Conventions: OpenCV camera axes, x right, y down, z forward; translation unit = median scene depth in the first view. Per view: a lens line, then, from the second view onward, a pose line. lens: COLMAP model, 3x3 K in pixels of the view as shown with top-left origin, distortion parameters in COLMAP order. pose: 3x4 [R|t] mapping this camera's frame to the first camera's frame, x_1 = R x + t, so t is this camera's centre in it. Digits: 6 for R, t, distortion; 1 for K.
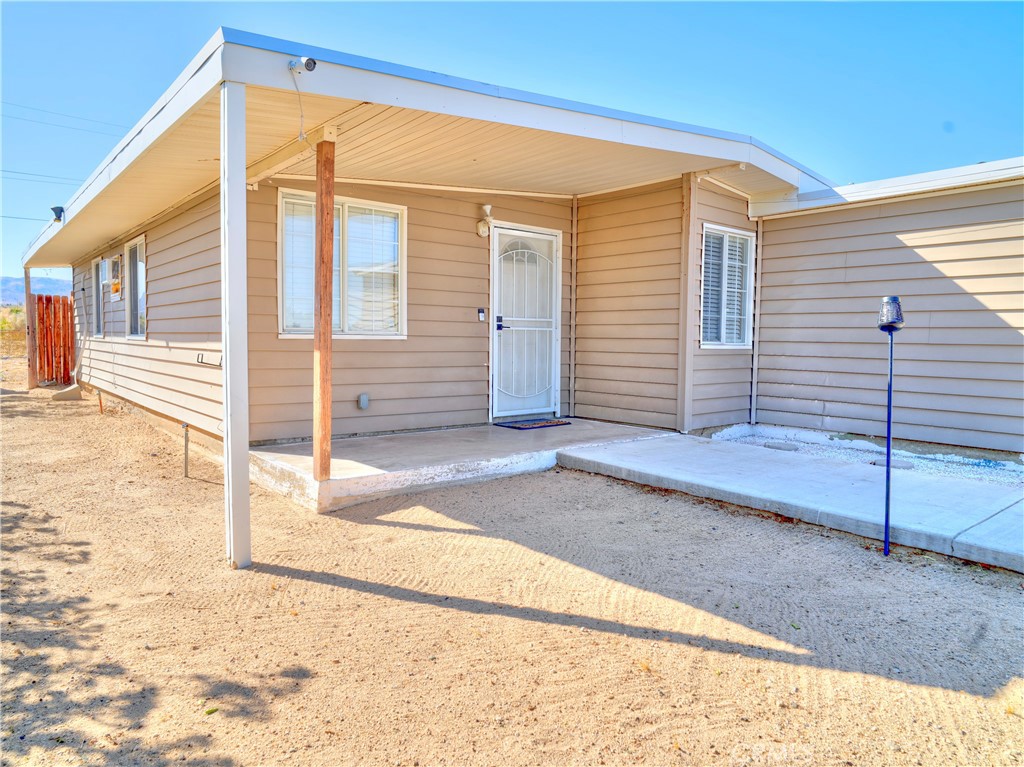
lens RADIAL K [[707.5, 0, 512.0], [0, 707.5, 383.5], [0, 0, 1]] dist [-0.002479, -0.001173]
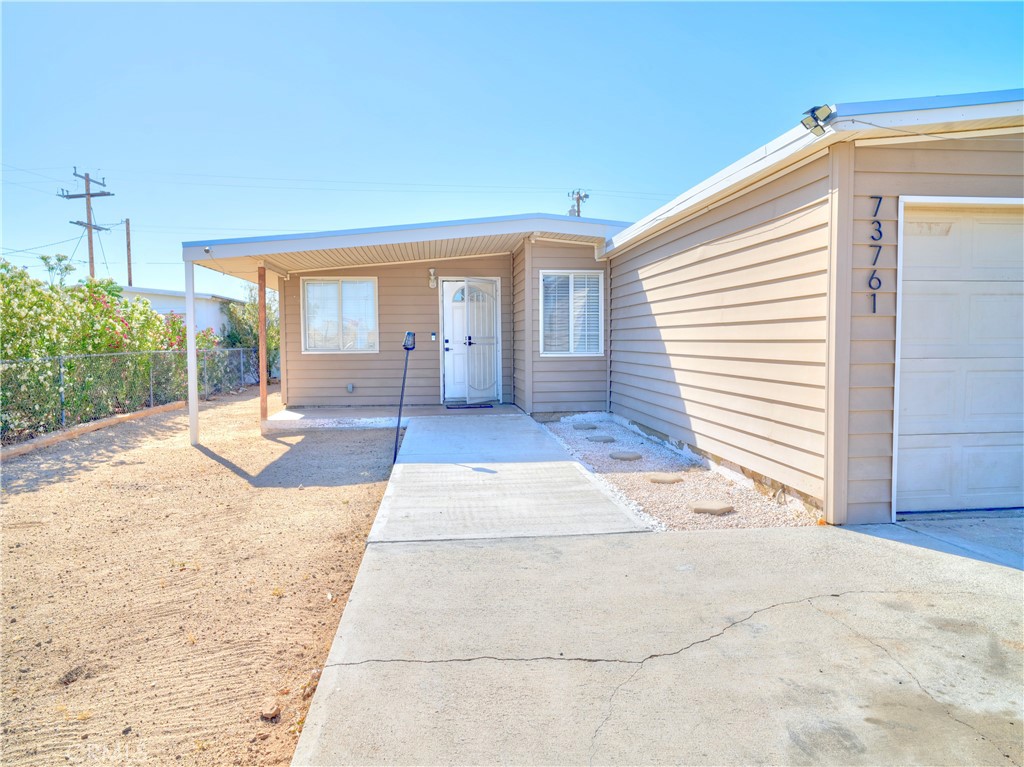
lens RADIAL K [[707.5, 0, 512.0], [0, 707.5, 383.5], [0, 0, 1]] dist [-0.002479, -0.001173]
pose [[0.810159, 0.013916, -0.586045, 1.044696], [-0.019153, 0.999813, -0.002736, 0.010569], [0.585897, 0.013441, 0.810274, -0.199643]]
